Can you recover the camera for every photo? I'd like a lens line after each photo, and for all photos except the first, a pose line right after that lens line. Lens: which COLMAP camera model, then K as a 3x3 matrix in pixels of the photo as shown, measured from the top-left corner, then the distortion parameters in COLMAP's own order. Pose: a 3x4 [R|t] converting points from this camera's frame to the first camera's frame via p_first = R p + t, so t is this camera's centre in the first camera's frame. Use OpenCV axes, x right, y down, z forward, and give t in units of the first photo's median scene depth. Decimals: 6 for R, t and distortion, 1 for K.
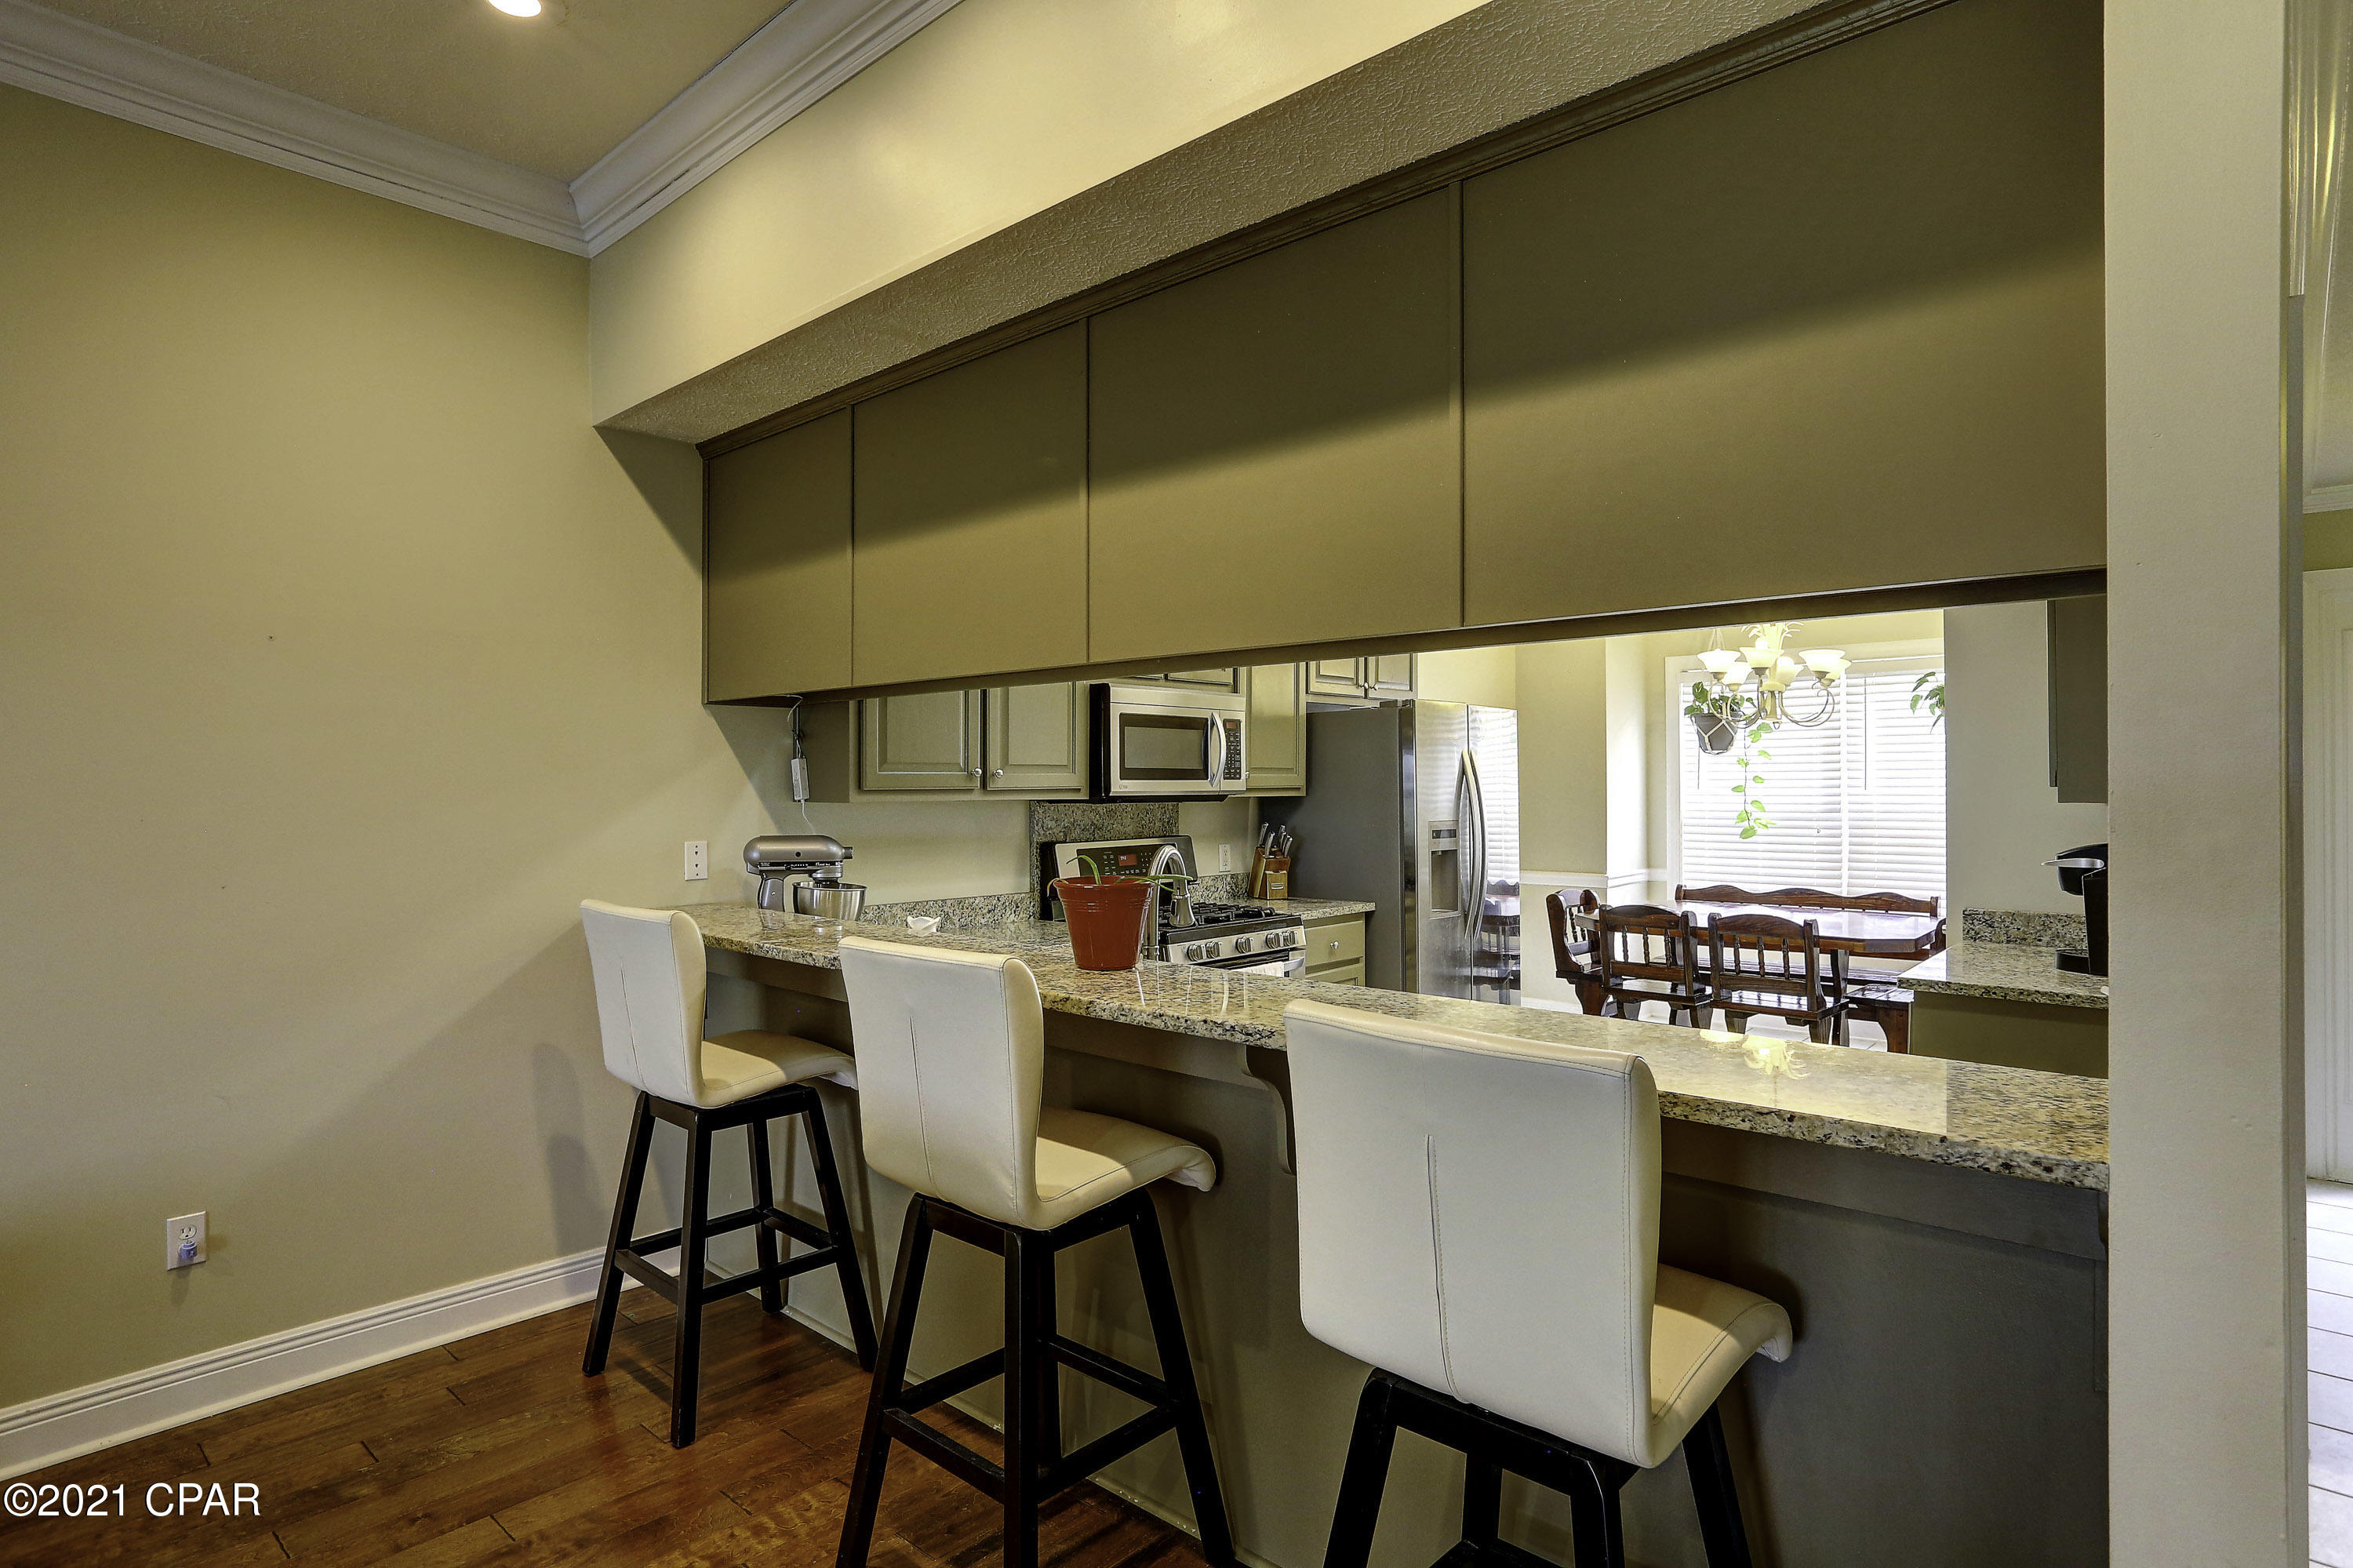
lens RADIAL K [[1253.3, 0, 1167.5], [0, 1253.3, 782.8], [0, 0, 1]] dist [-0.000406, 0.000389]
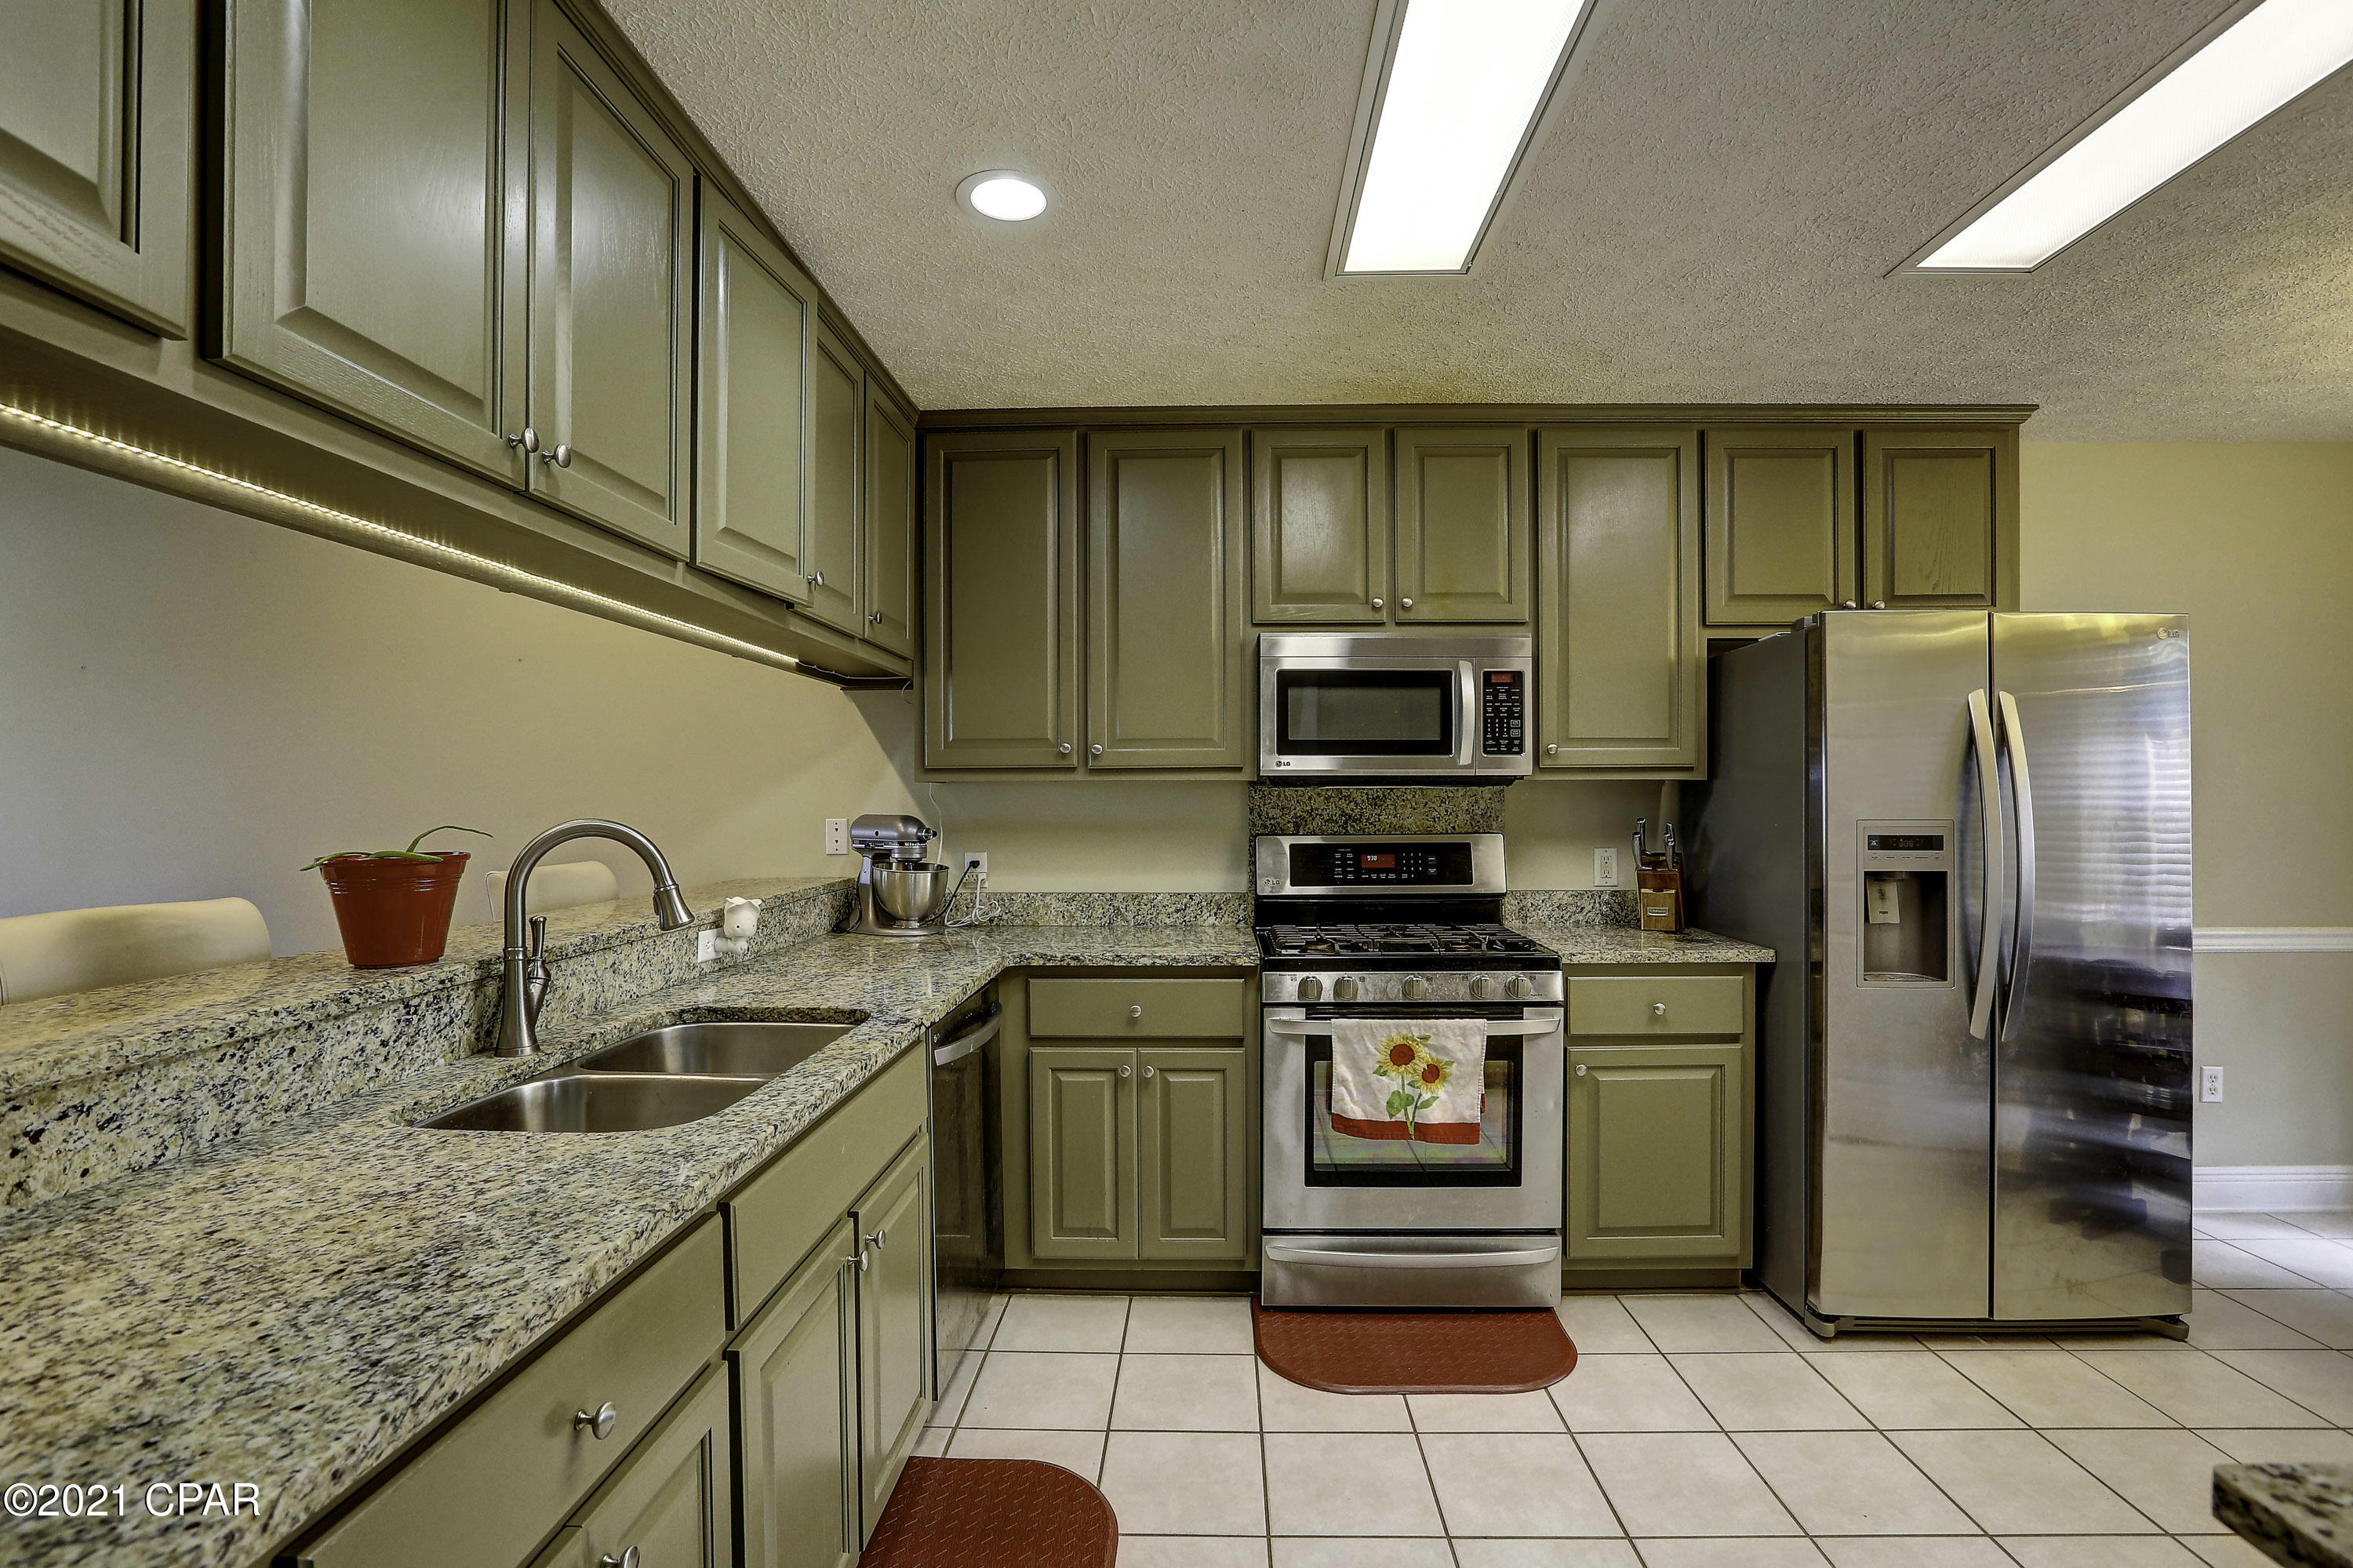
lens RADIAL K [[1092.8, 0, 1181.5], [0, 1092.8, 790.5], [0, 0, 1]] dist [-0.065432, 0.024868]
pose [[0.654709, -0.000568, -0.755881, 0.361018], [0.001797, 0.999998, 0.000805, 0.015197], [0.755879, -0.001886, 0.654708, 0.415746]]
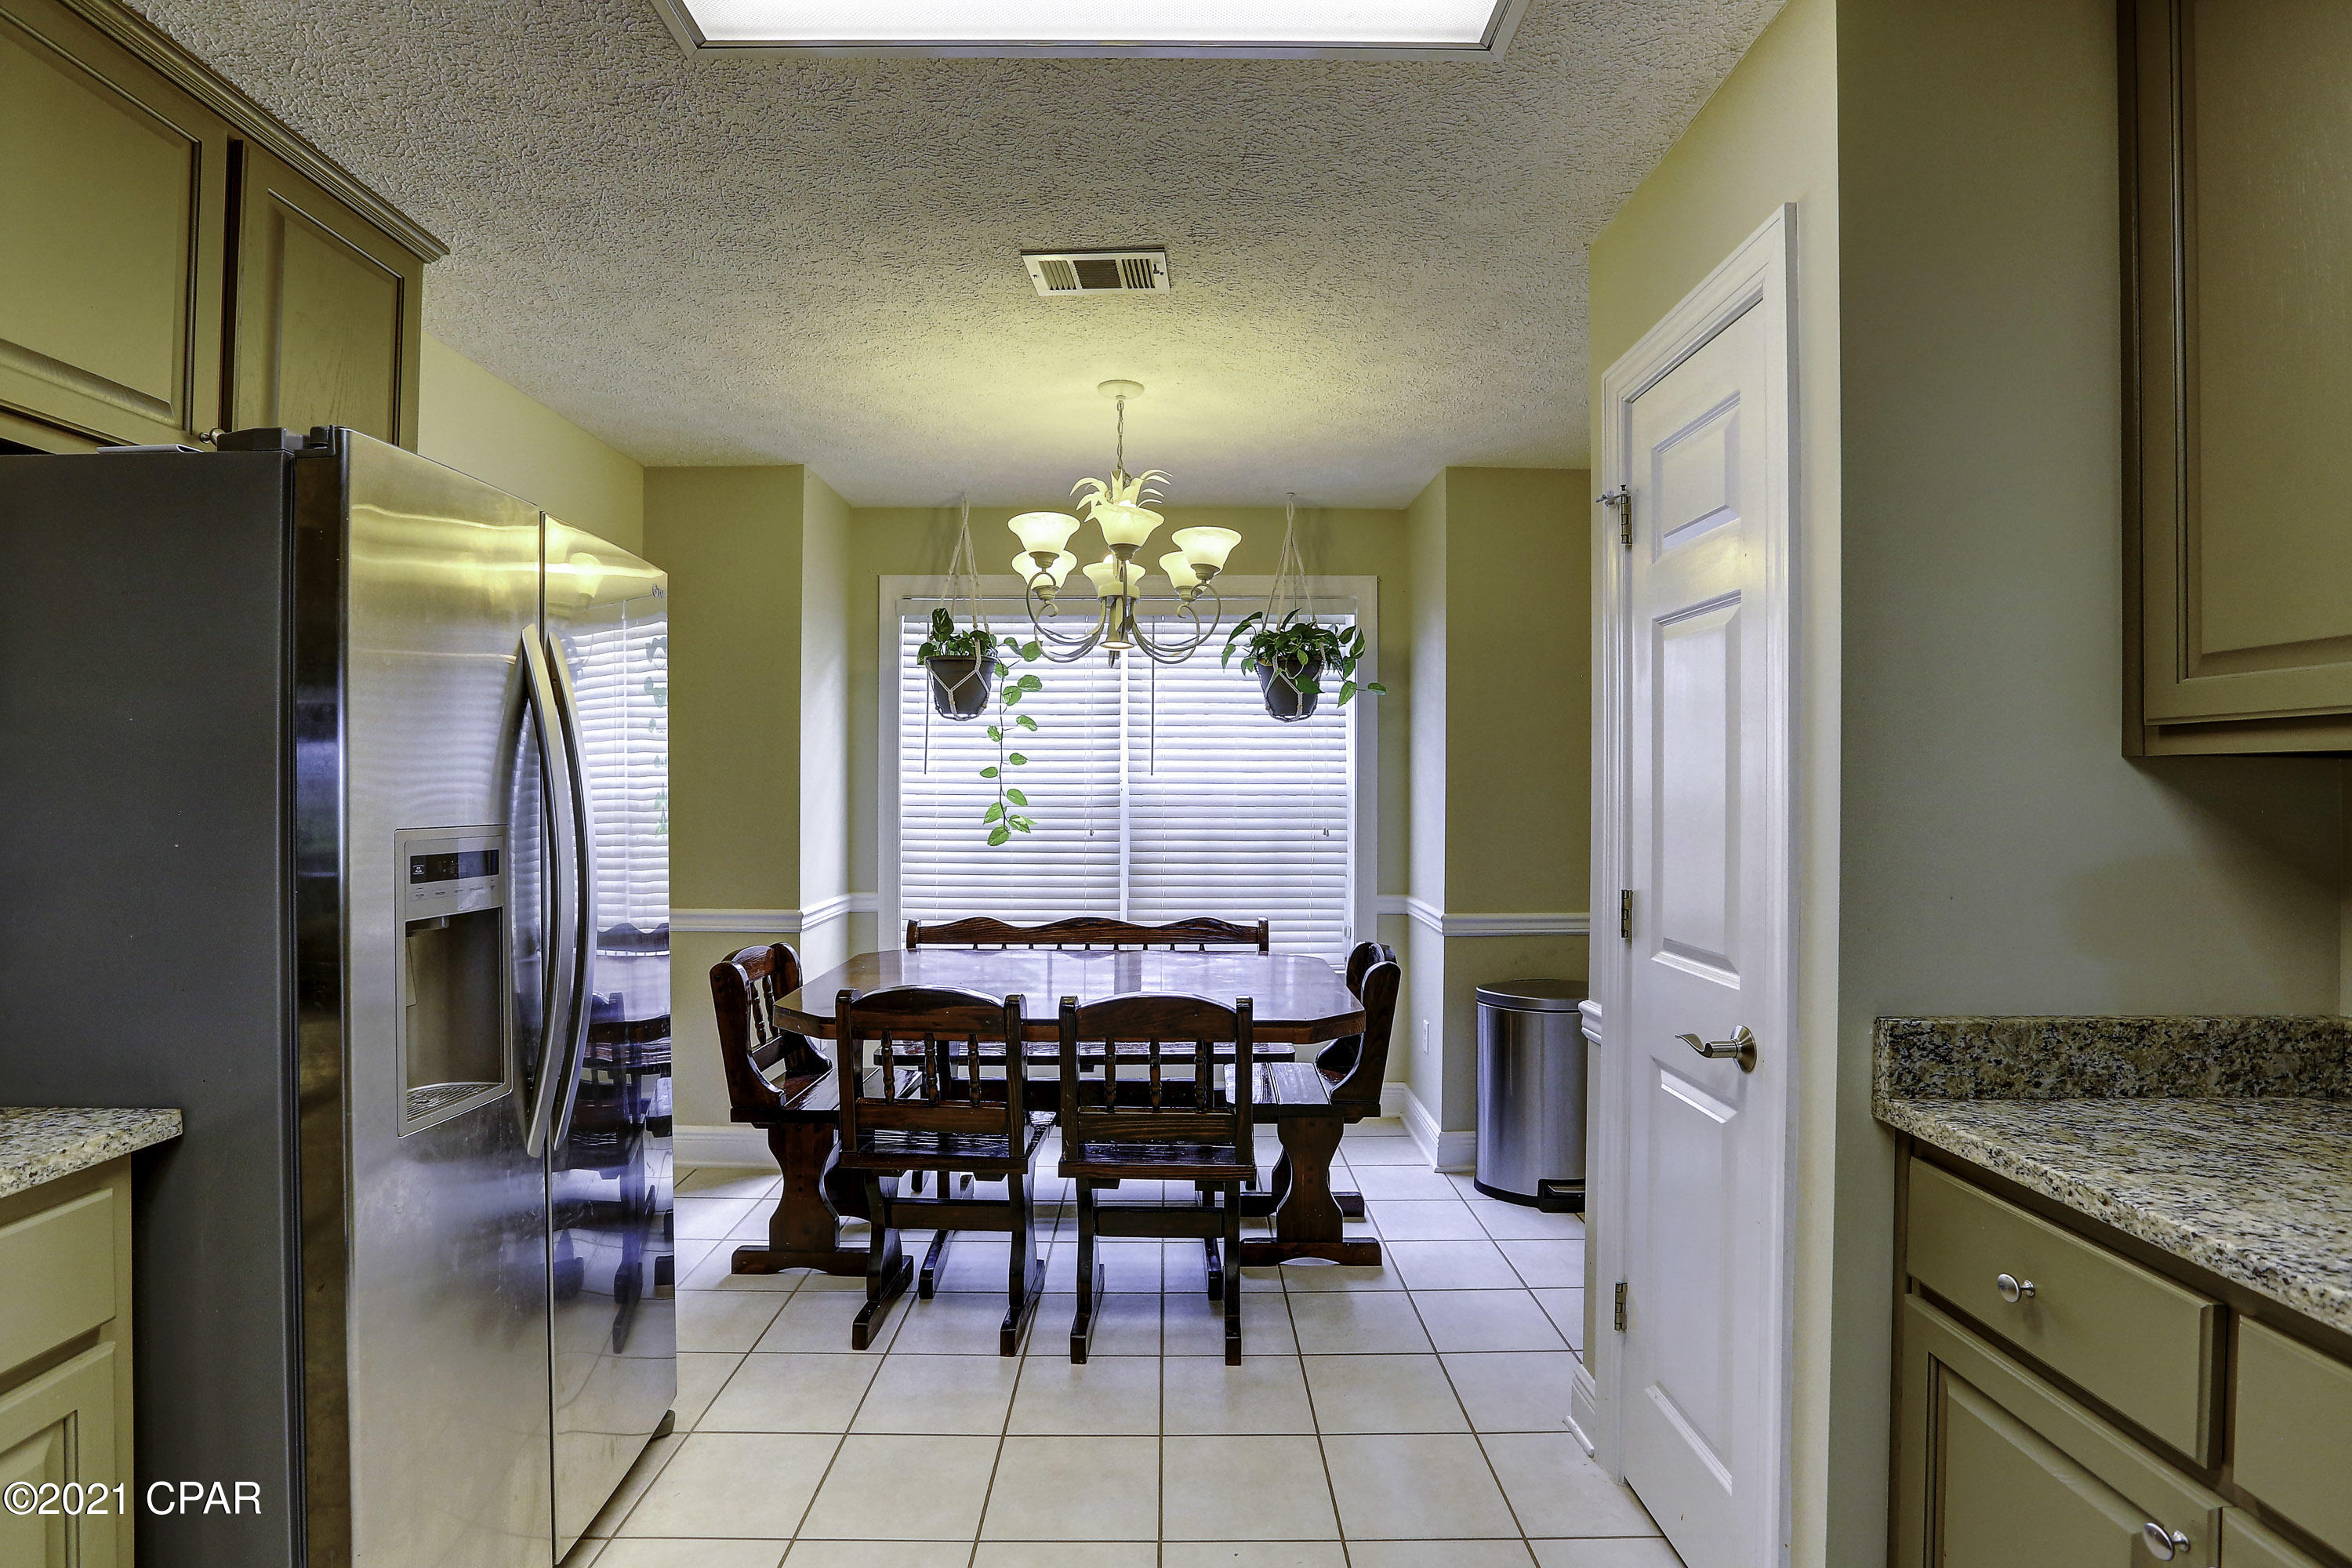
lens RADIAL K [[1092.3, 0, 1181.0], [0, 1092.3, 790.5], [0, 0, 1]] dist [-0.065432, 0.024868]
pose [[0.726384, 0.006193, 0.687261, 0.160081], [-0.006930, 0.999975, -0.001686, 0.018874], [-0.687254, -0.003538, 0.726409, 0.638635]]
